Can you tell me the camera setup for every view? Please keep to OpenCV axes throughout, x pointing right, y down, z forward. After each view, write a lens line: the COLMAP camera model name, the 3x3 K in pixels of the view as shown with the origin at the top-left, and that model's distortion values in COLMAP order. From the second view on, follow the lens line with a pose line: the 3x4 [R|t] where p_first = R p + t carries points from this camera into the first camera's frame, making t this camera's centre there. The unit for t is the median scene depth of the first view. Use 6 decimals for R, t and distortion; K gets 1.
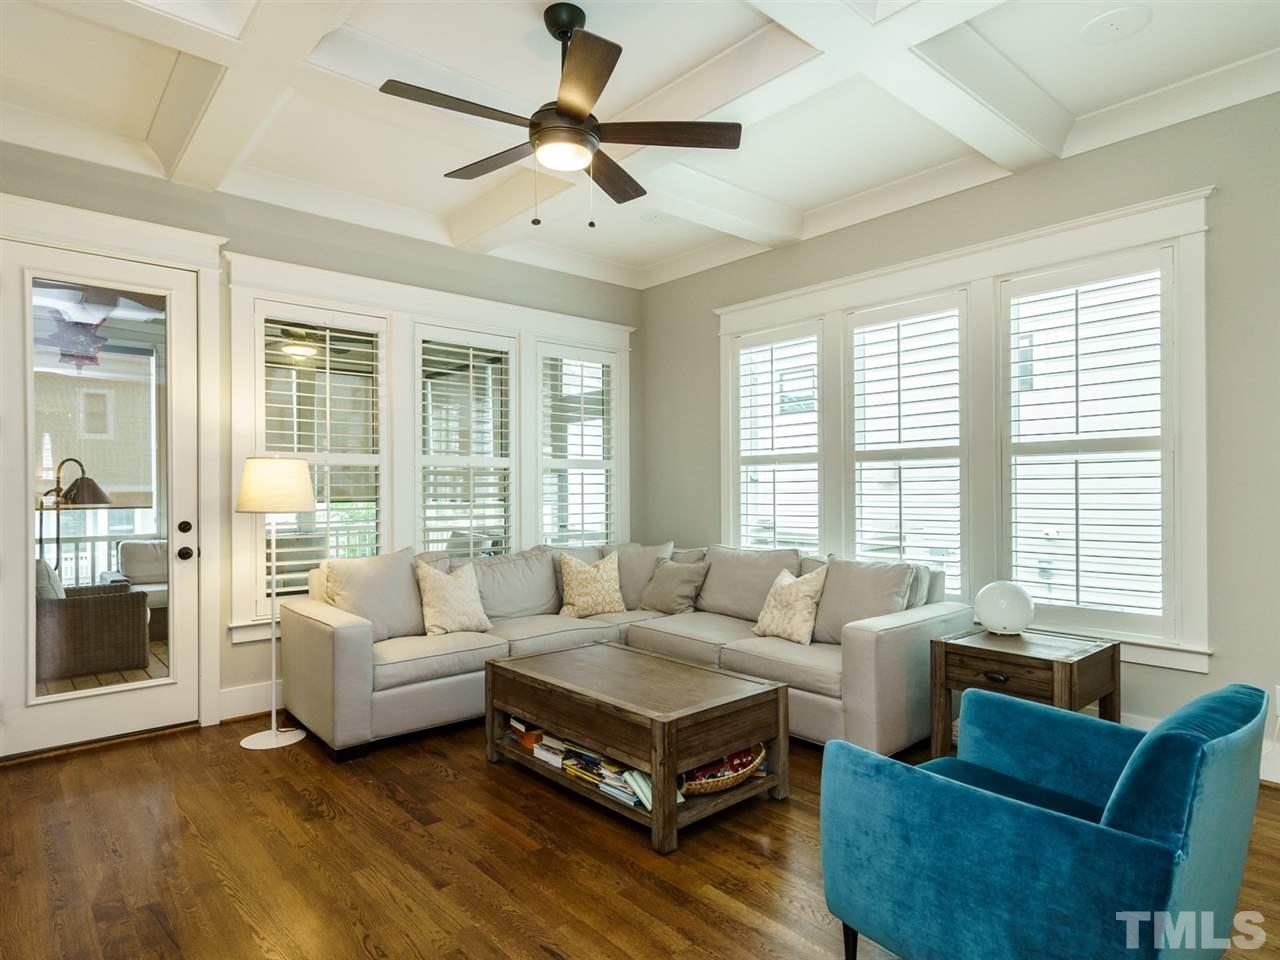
lens RADIAL K [[735.6, 0, 648.8], [0, 735.6, 477.9], [0, 0, 1]] dist [0.013886, 0.001989]
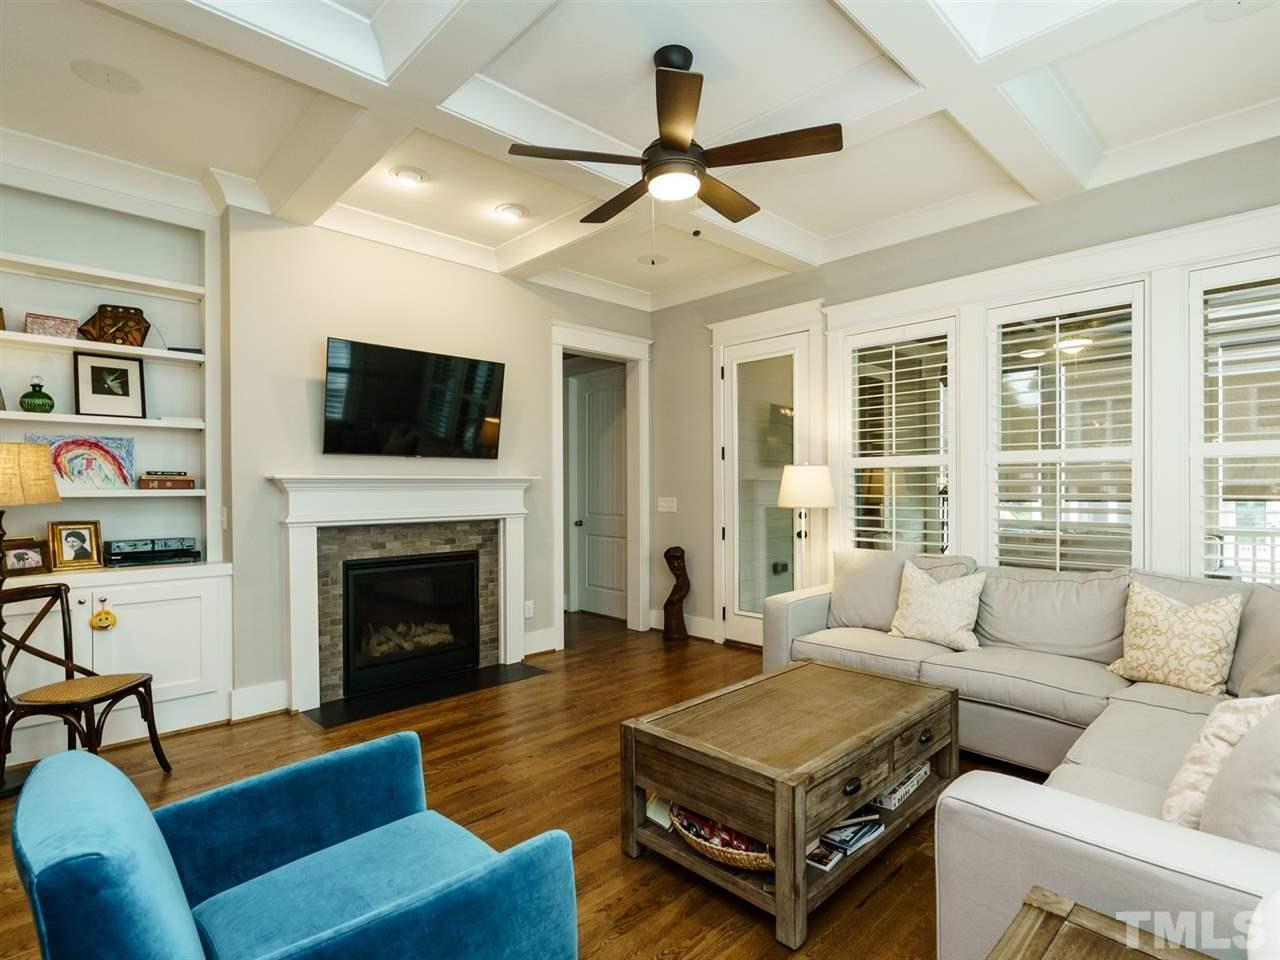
lens RADIAL K [[667.6, 0, 643.0], [0, 667.6, 483.3], [0, 0, 1]] dist [0.016605, -0.000853]
pose [[0.038182, 0.002161, -0.999268, 0.200015], [0.019825, 0.999799, 0.002919, -0.001419], [0.999074, -0.019922, 0.038131, 0.209050]]
